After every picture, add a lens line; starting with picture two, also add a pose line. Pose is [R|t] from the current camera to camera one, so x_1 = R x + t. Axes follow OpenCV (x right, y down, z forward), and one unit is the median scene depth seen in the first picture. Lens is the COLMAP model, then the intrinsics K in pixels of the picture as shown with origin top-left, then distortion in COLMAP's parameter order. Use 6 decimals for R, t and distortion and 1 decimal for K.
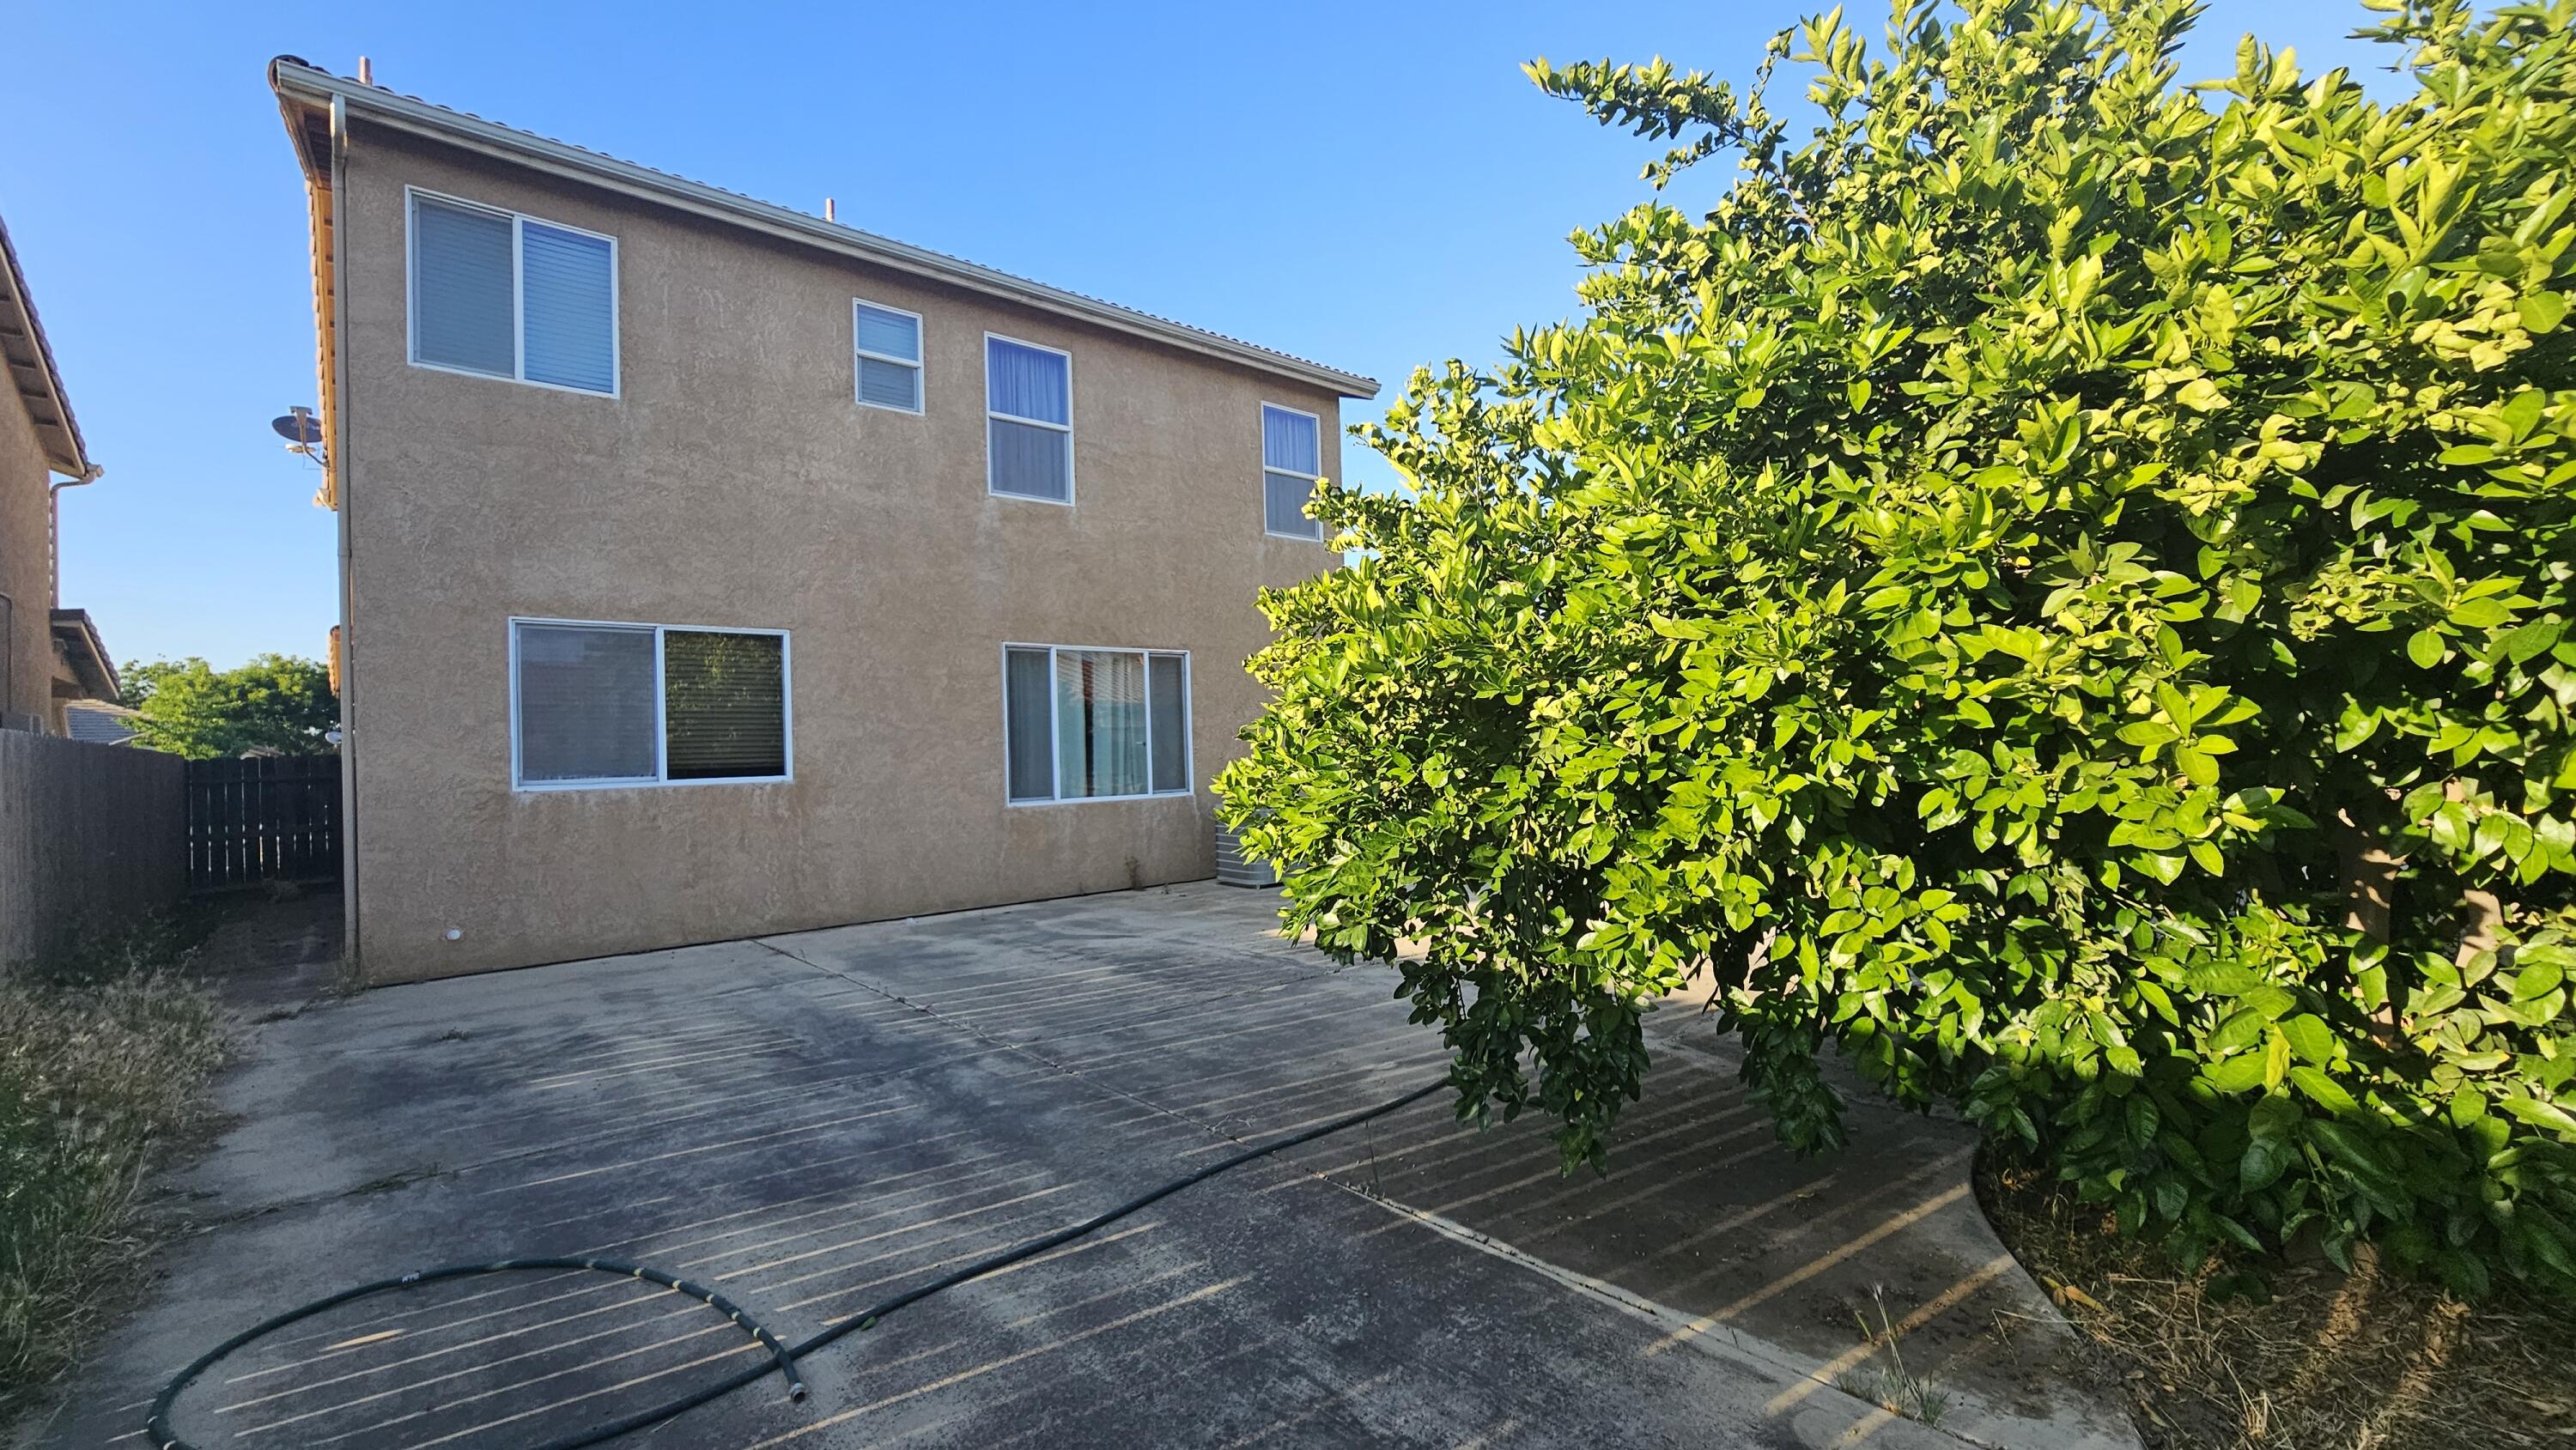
lens RADIAL K [[1046.6, 0, 1276.5], [0, 1046.6, 730.5], [0, 0, 1]] dist [-0.002601, -0.000302]
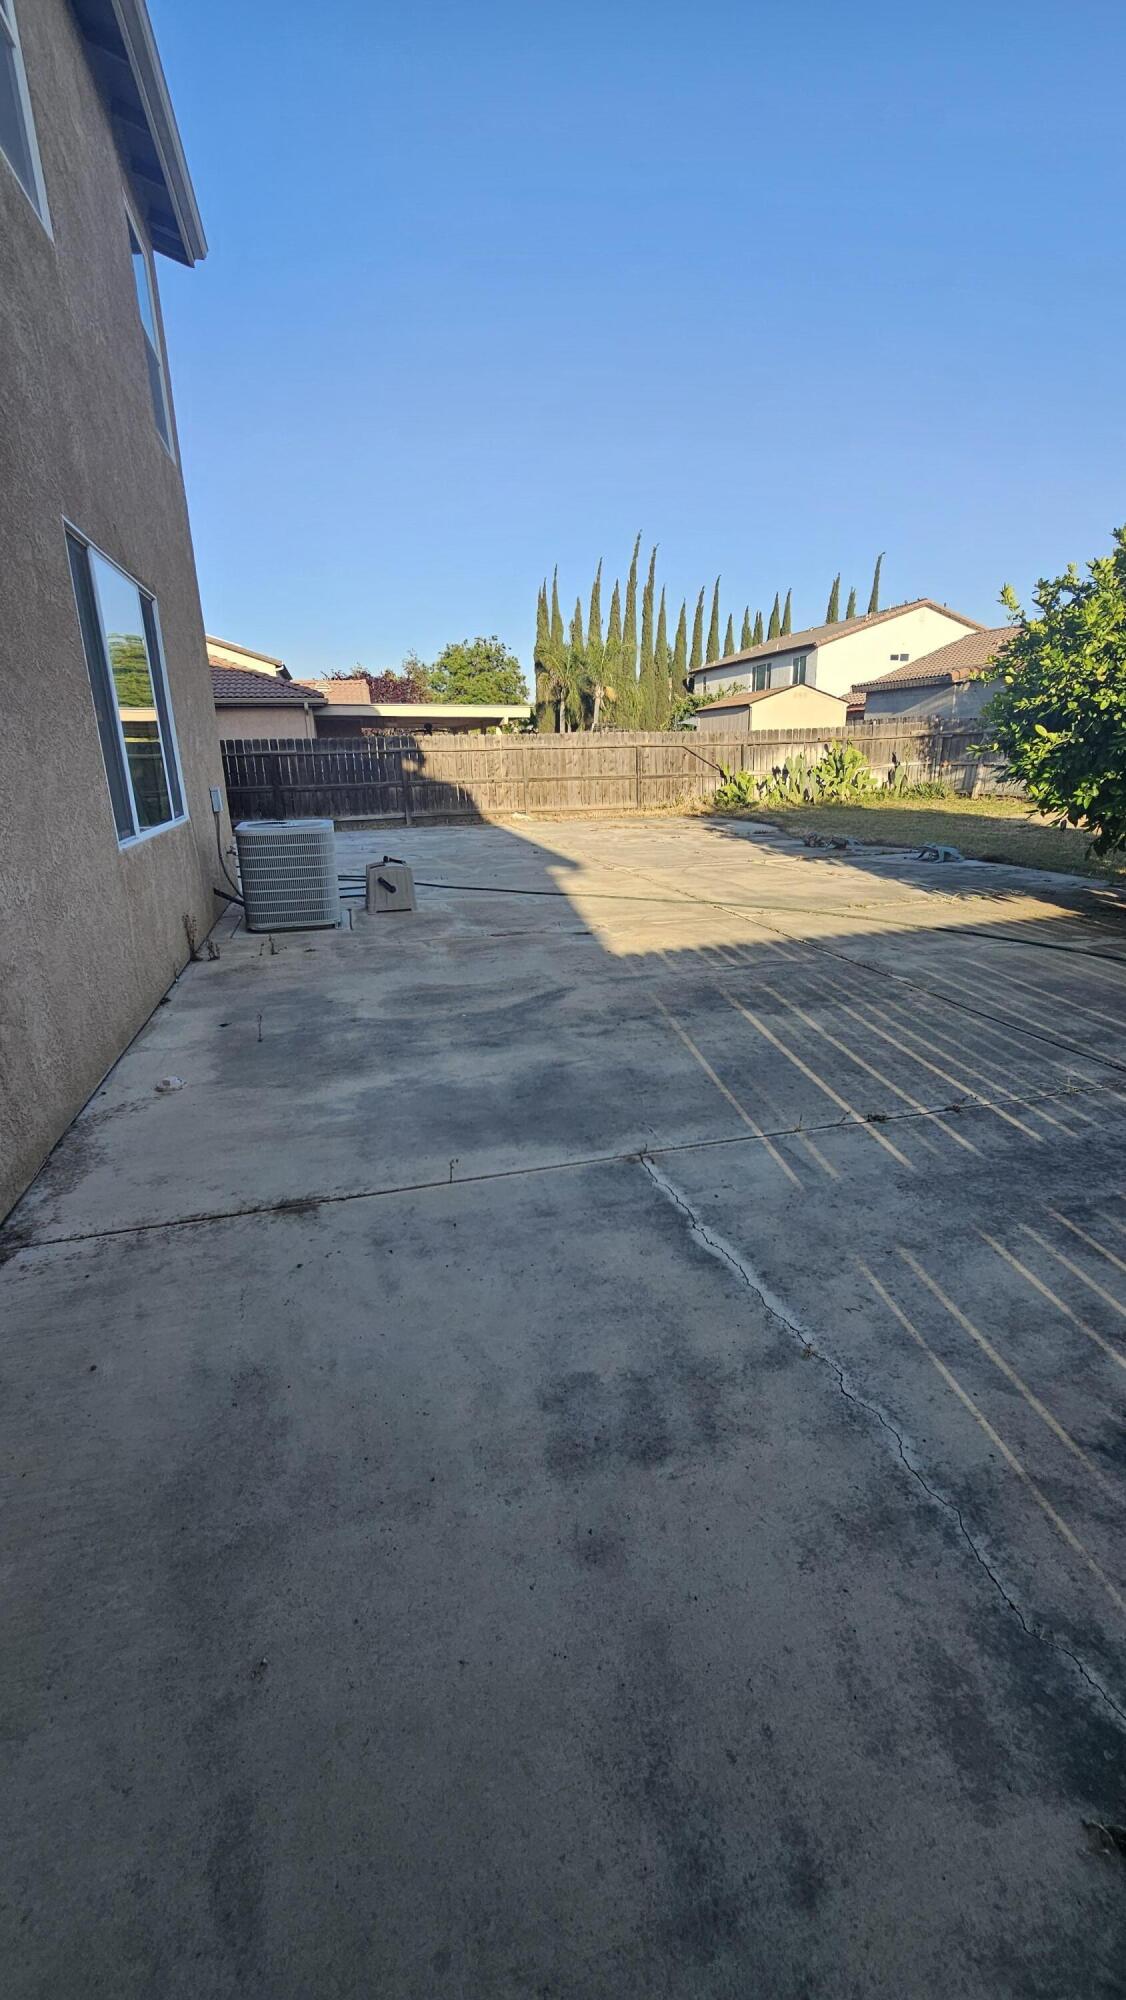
lens RADIAL K [[812.6, 0, 562.1], [0, 812.6, 991.6], [0, 0, 1]] dist [-0.002601, -0.000302]
pose [[0.449305, -0.235602, 0.861752, -0.688430], [-0.011039, 0.963061, 0.269055, 0.034036], [-0.893310, -0.130401, 0.430107, 0.759907]]
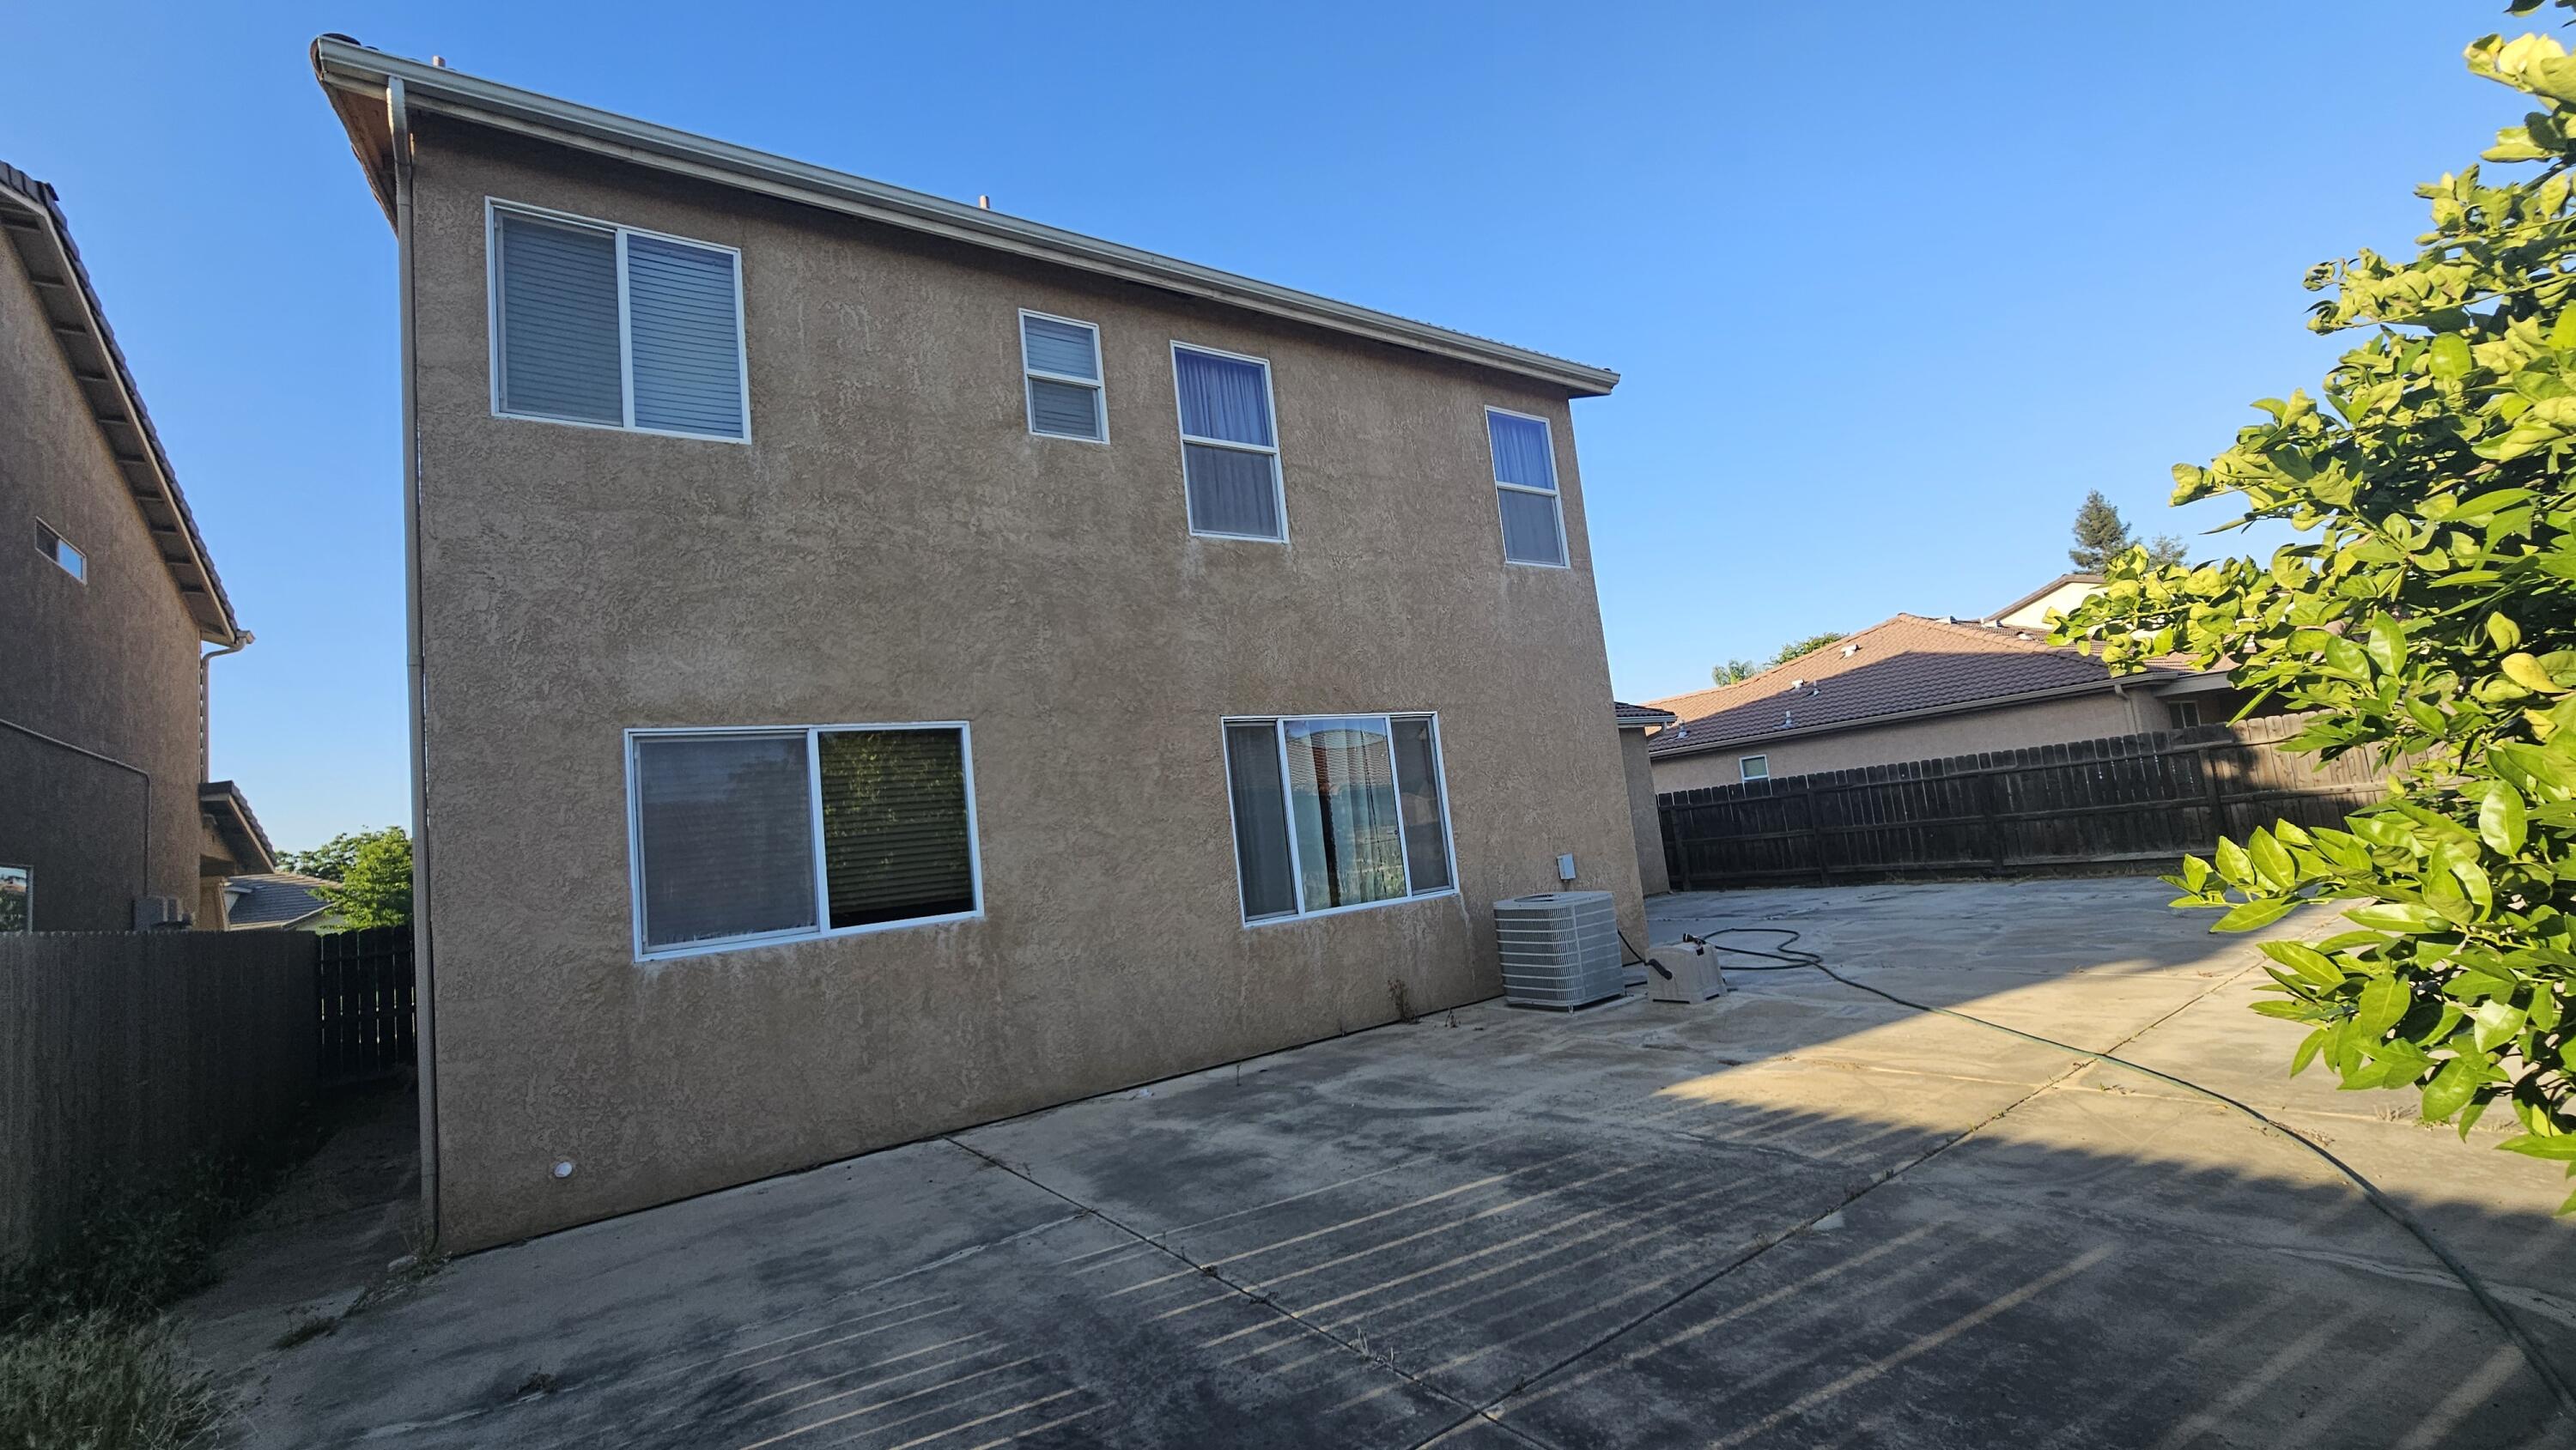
lens RADIAL K [[1050.8, 0, 1278.7], [0, 1050.8, 729.3], [0, 0, 1]] dist [-0.004018, -0.000203]
pose [[0.990615, -0.090935, -0.102042, -0.178303], [0.082181, 0.992817, -0.086954, -0.003514], [0.109216, 0.077753, 0.990972, 0.284148]]
